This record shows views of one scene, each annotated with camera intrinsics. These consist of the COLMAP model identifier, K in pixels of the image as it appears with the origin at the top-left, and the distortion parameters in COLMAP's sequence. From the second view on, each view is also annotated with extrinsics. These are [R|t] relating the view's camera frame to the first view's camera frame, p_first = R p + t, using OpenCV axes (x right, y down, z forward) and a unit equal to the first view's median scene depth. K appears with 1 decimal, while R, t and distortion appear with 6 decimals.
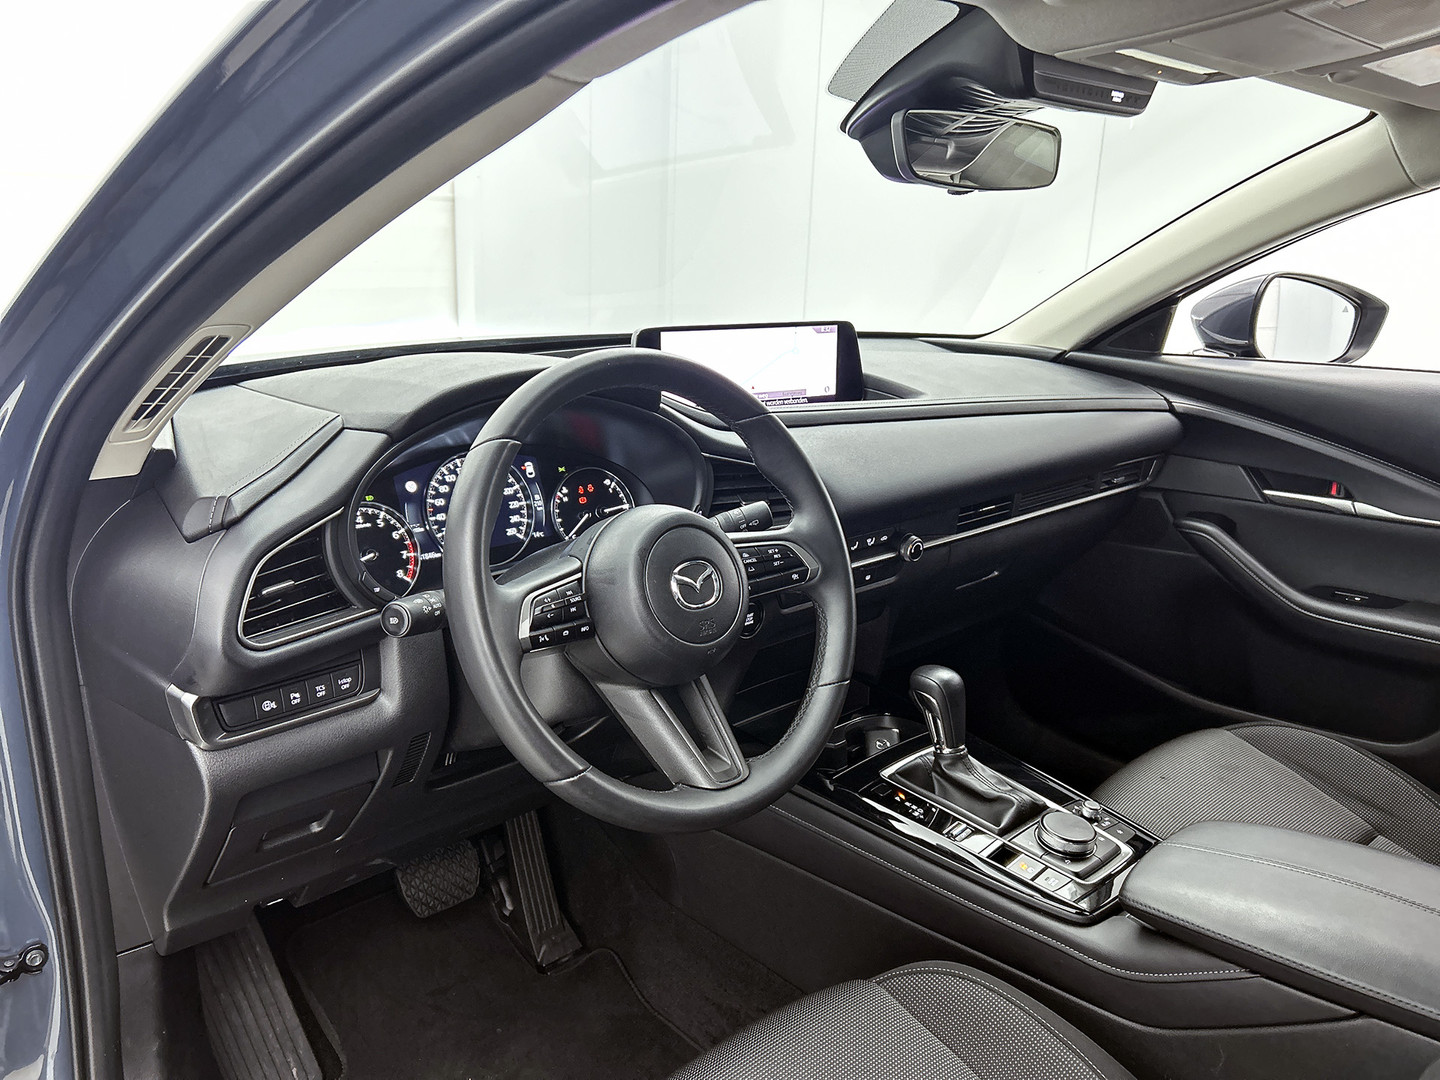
lens RADIAL K [[1109.6, 0, 727.5], [0, 1109.6, 546.9], [0, 0, 1]] dist [0.088498, -0.024111]
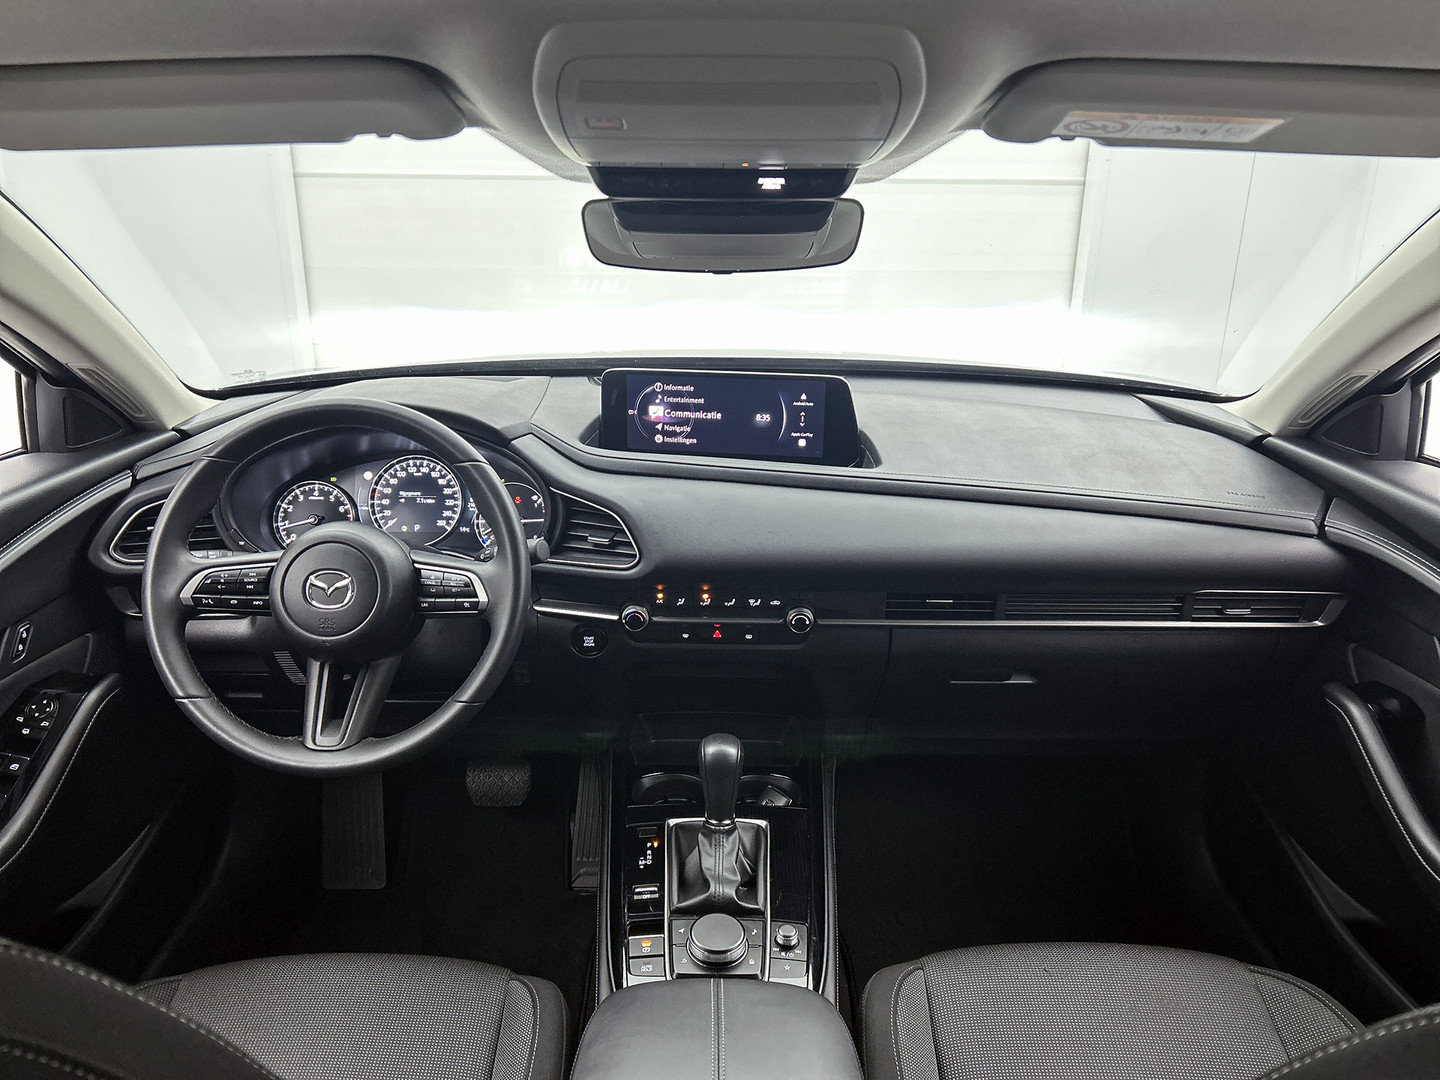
lens RADIAL K [[1109.6, 0, 717.6], [0, 1109.6, 536.8], [0, 0, 1]] dist [0.088498, -0.024111]
pose [[0.722764, 0.199224, -0.661757, 0.865762], [-0.179389, 0.978810, 0.098746, -0.178190], [0.667407, 0.047342, 0.743187, 0.268617]]
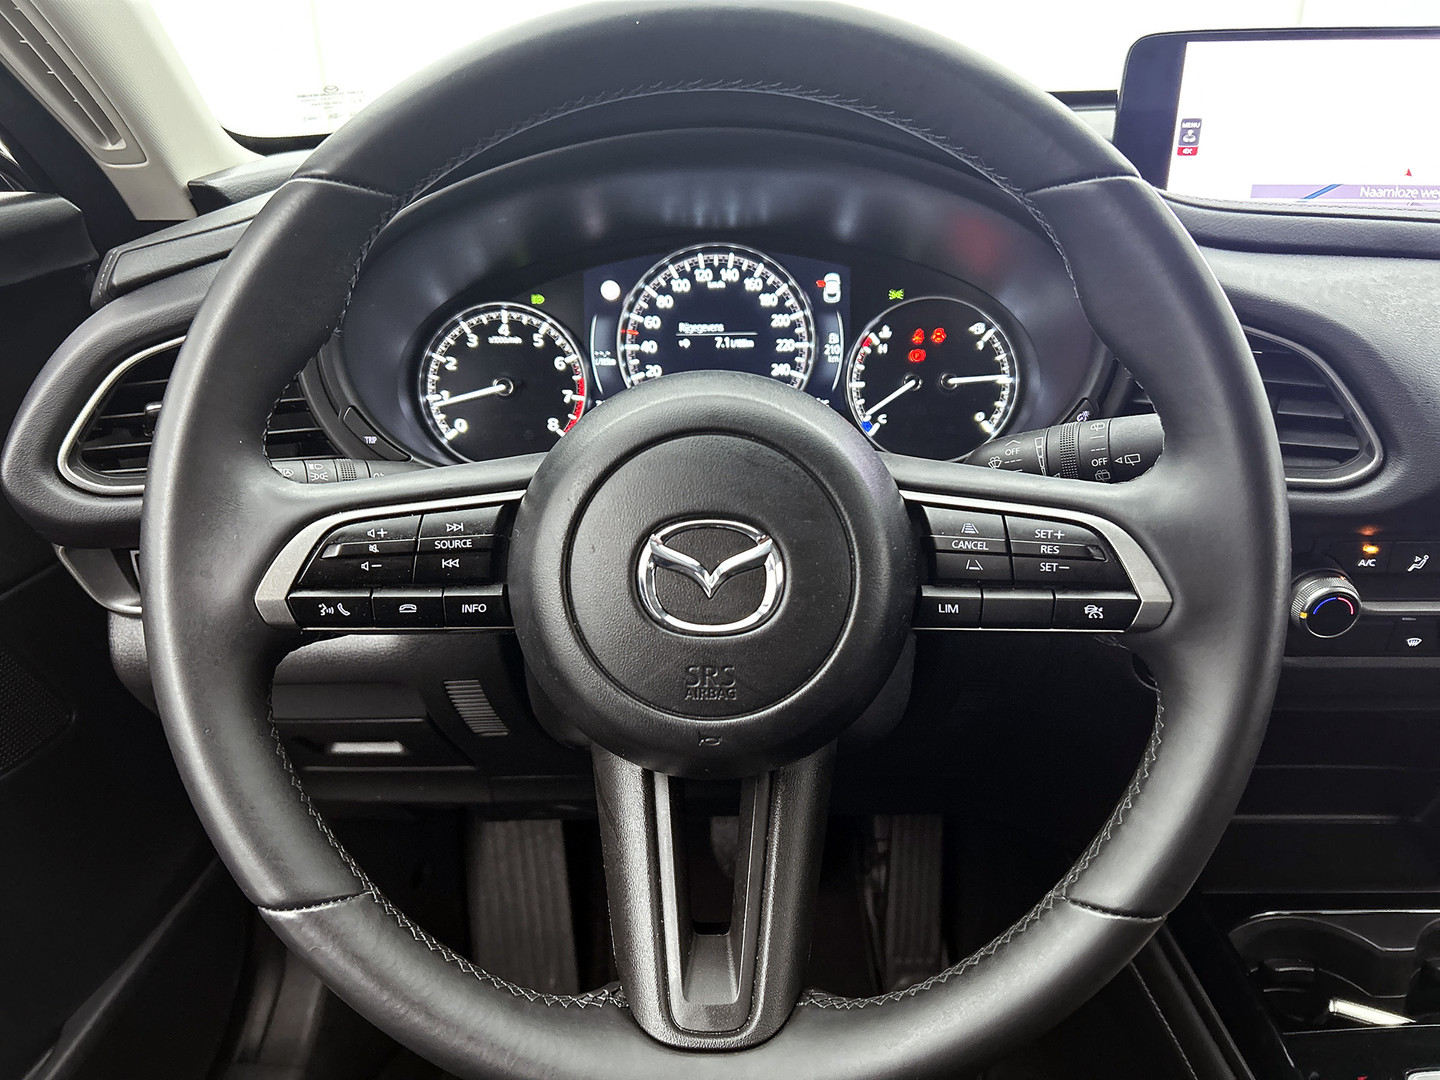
lens RADIAL K [[1109.6, 0, 731.1], [0, 1109.6, 527.0], [0, 0, 1]] dist [0.088498, -0.024111]
pose [[0.730761, 0.243019, -0.637911, 0.183105], [-0.161644, 0.969511, 0.184175, -0.048337], [0.663219, -0.031473, 0.747763, 0.540412]]
